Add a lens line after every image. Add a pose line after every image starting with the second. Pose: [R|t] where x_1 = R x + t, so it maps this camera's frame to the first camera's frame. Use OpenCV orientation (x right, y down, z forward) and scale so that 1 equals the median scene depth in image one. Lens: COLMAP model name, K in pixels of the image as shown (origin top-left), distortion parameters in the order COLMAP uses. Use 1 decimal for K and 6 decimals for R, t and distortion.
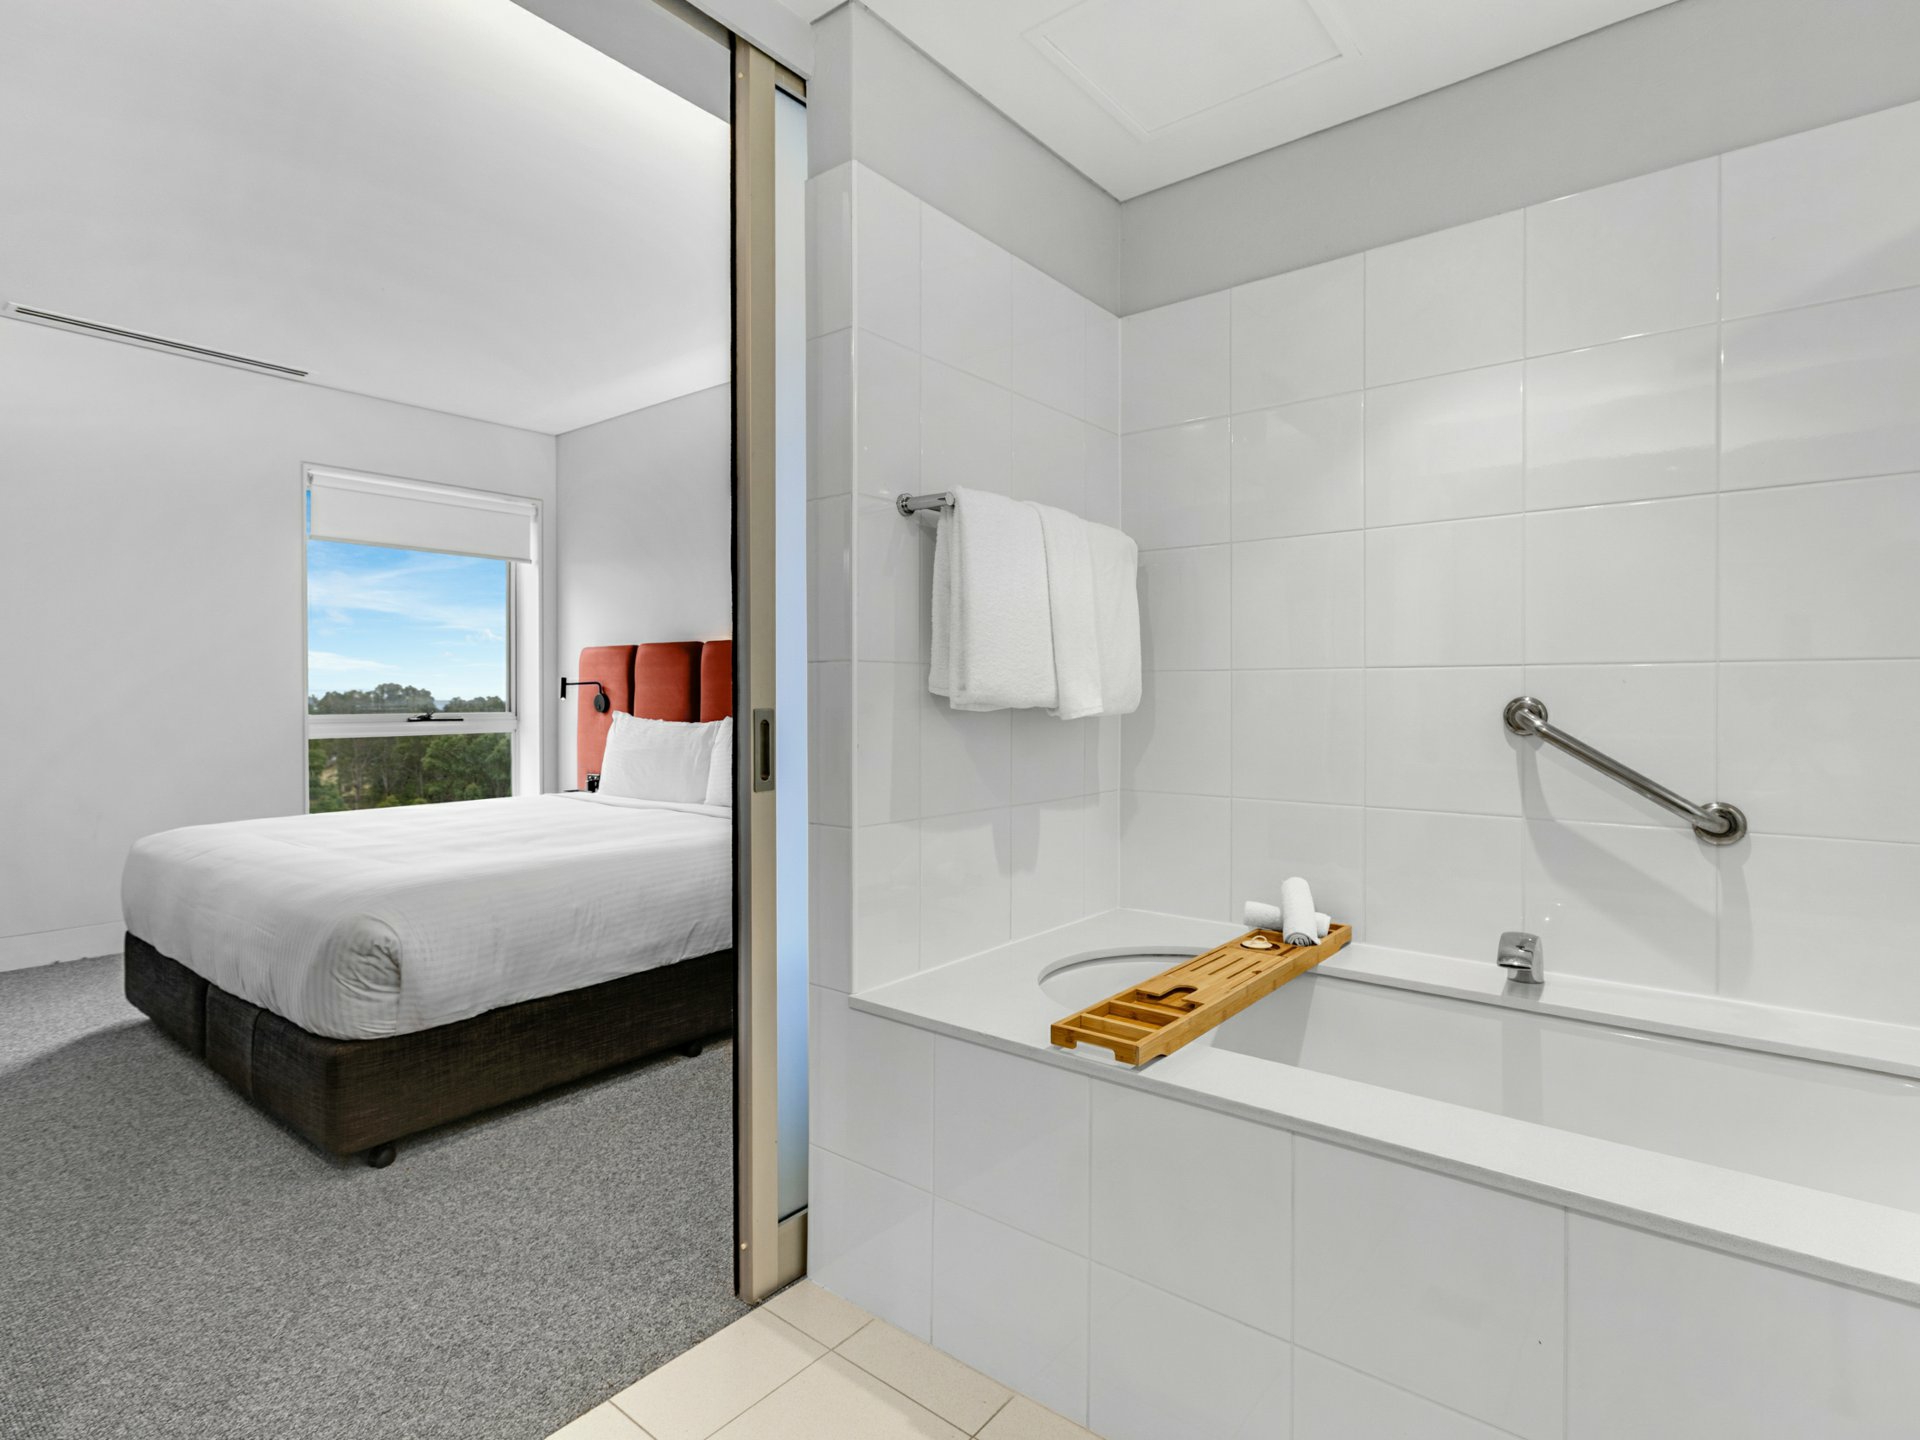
lens RADIAL K [[966.9, 0, 962.5], [0, 966.9, 700.7], [0, 0, 1]] dist [-0.002948, 0.000476]
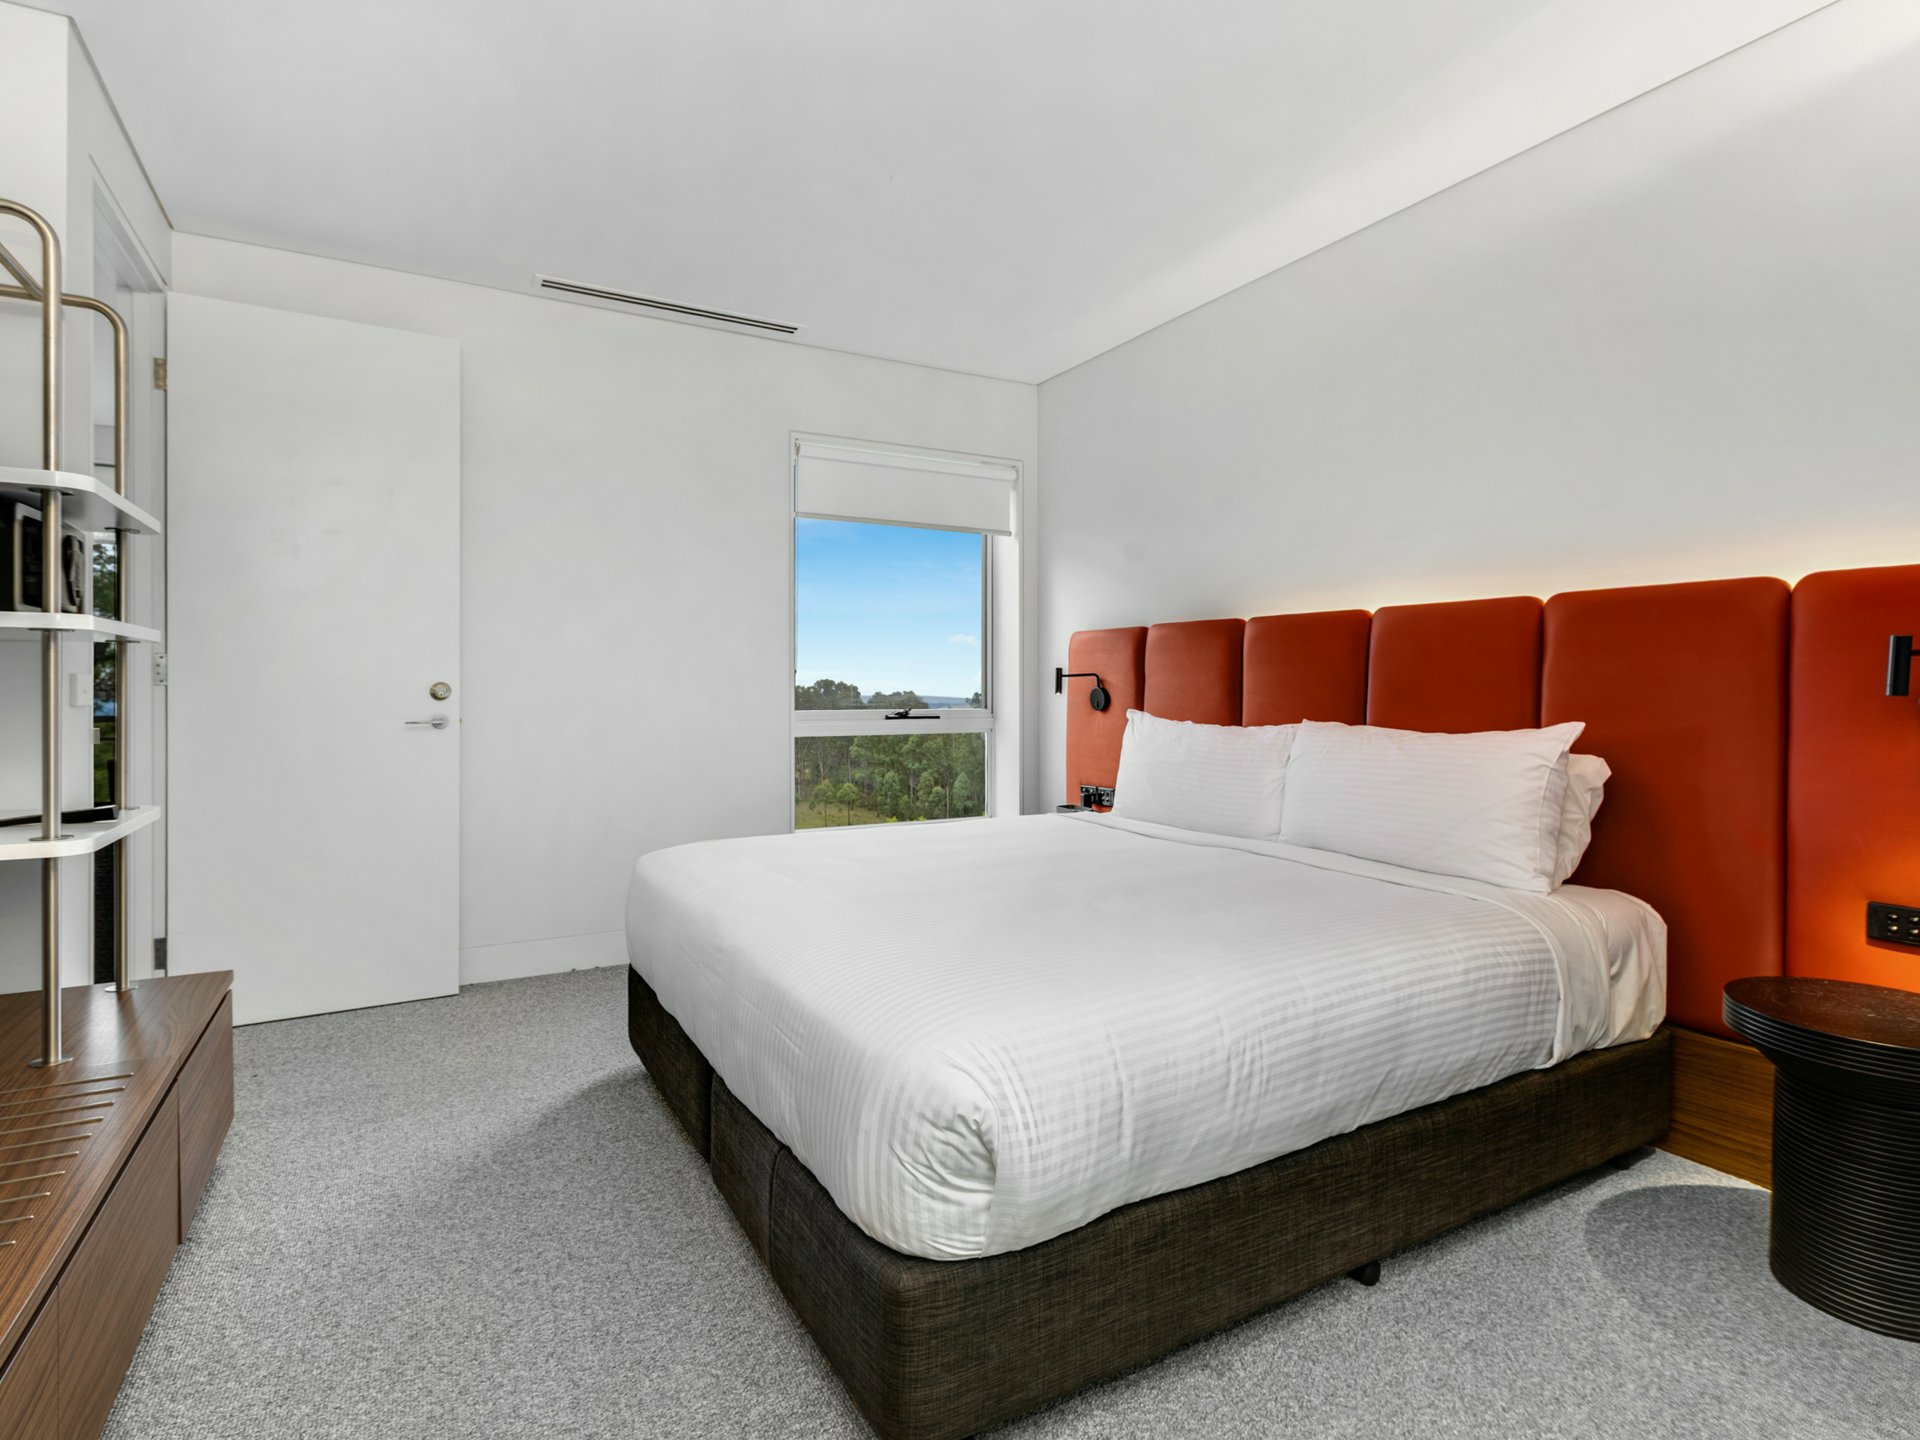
lens RADIAL K [[966.9, 0, 962.5], [0, 966.9, 700.7], [0, 0, 1]] dist [-0.002948, 0.000476]
pose [[0.923918, 0.005749, -0.382548, -0.305401], [-0.003991, 0.999978, 0.005390, -0.000188], [0.382570, -0.003454, 0.923920, 0.367317]]
